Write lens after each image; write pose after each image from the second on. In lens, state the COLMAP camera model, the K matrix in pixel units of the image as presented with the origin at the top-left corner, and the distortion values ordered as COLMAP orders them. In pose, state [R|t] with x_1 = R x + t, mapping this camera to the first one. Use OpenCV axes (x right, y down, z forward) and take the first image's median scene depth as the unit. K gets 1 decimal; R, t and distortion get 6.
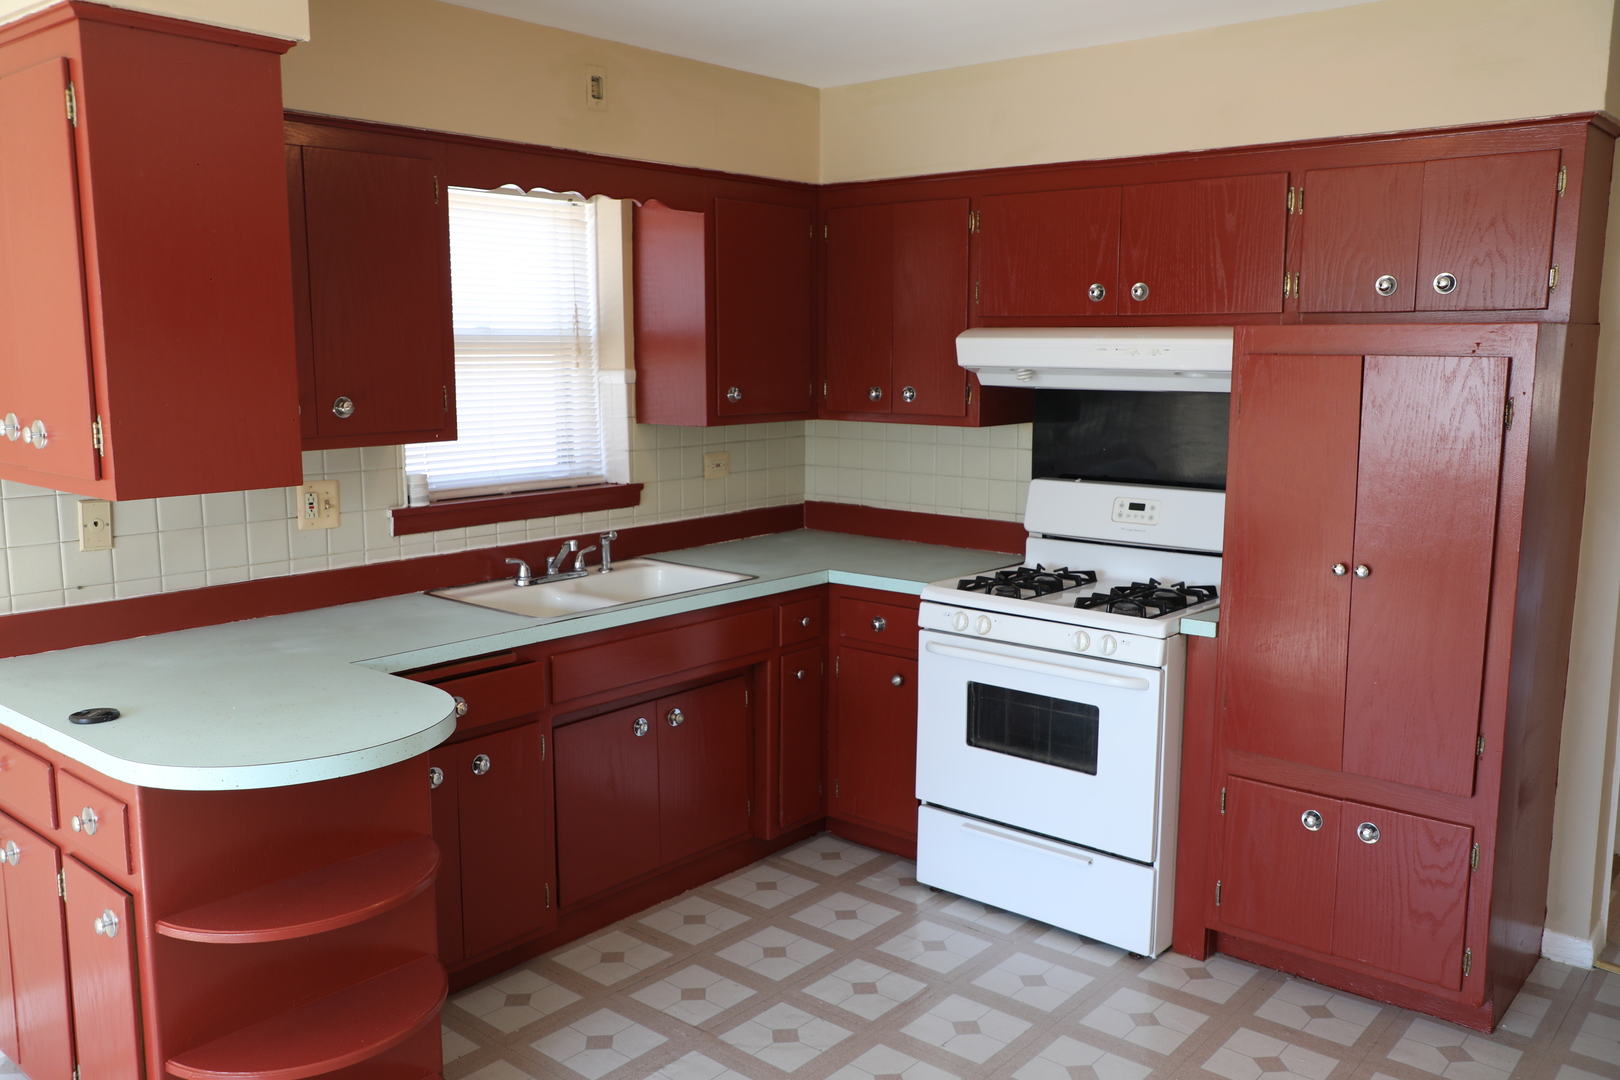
lens RADIAL K [[1311.2, 0, 810.5], [0, 1311.2, 536.4], [0, 0, 1]] dist [-0.012493, 0.033157]
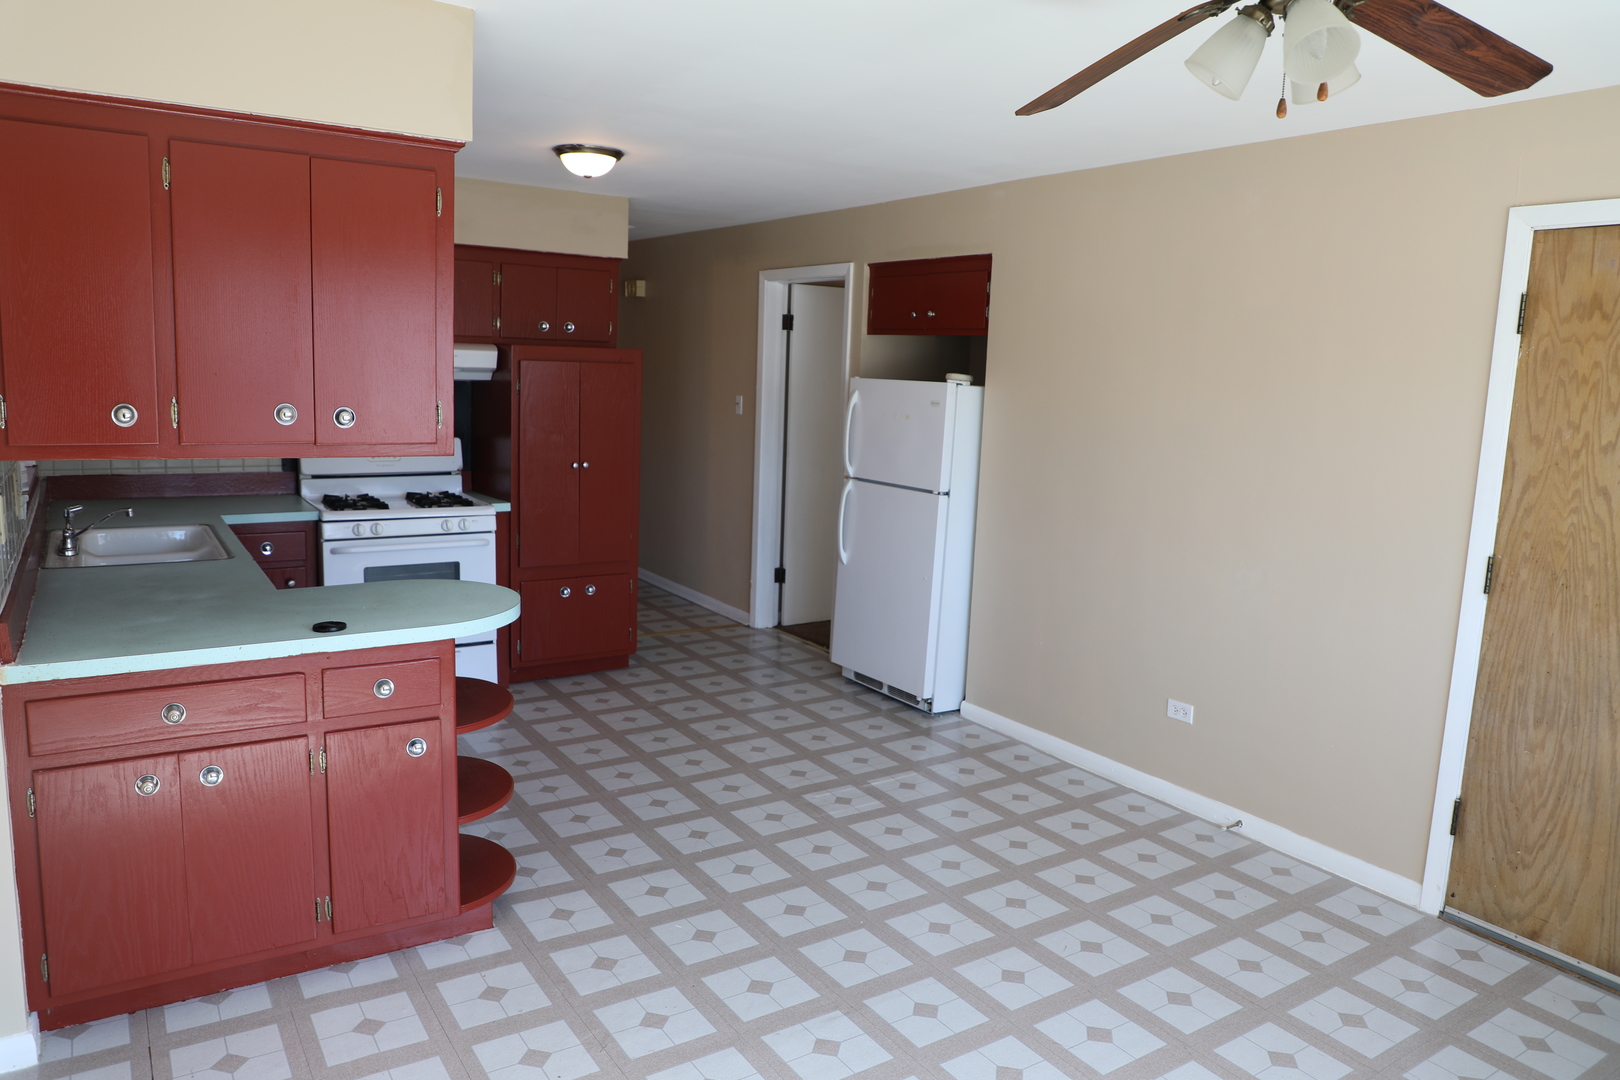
lens RADIAL K [[1103.8, 0, 802.5], [0, 1103.8, 539.7], [0, 0, 1]] dist [-0.070932, 0.036446]
pose [[0.279608, -0.142729, 0.949446, -0.985442], [0.100865, 0.987783, 0.118788, -0.024059], [-0.954801, 0.062551, 0.290588, 0.138510]]
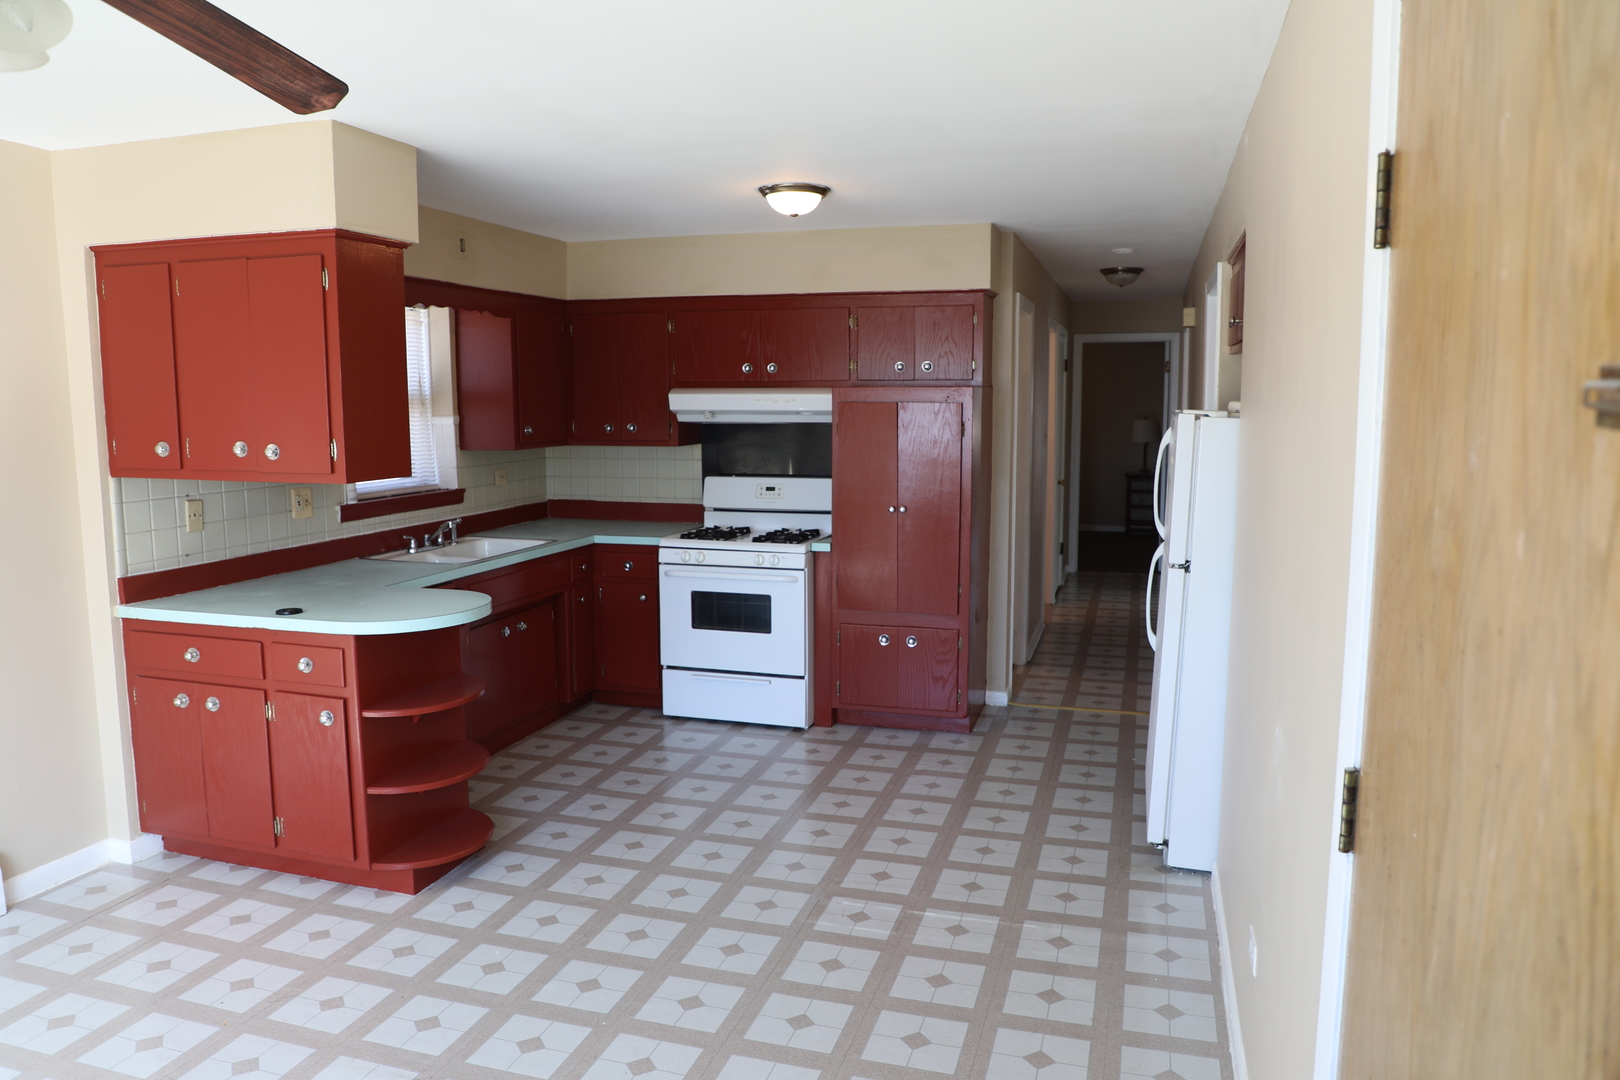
lens RADIAL K [[1103.8, 0, 805.2], [0, 1103.8, 533.9], [0, 0, 1]] dist [-0.070932, 0.036446]
pose [[0.919860, -0.052595, 0.388704, -0.316862], [0.060783, 0.998112, -0.008788, 0.059015], [-0.387508, 0.031711, 0.921321, -0.422149]]
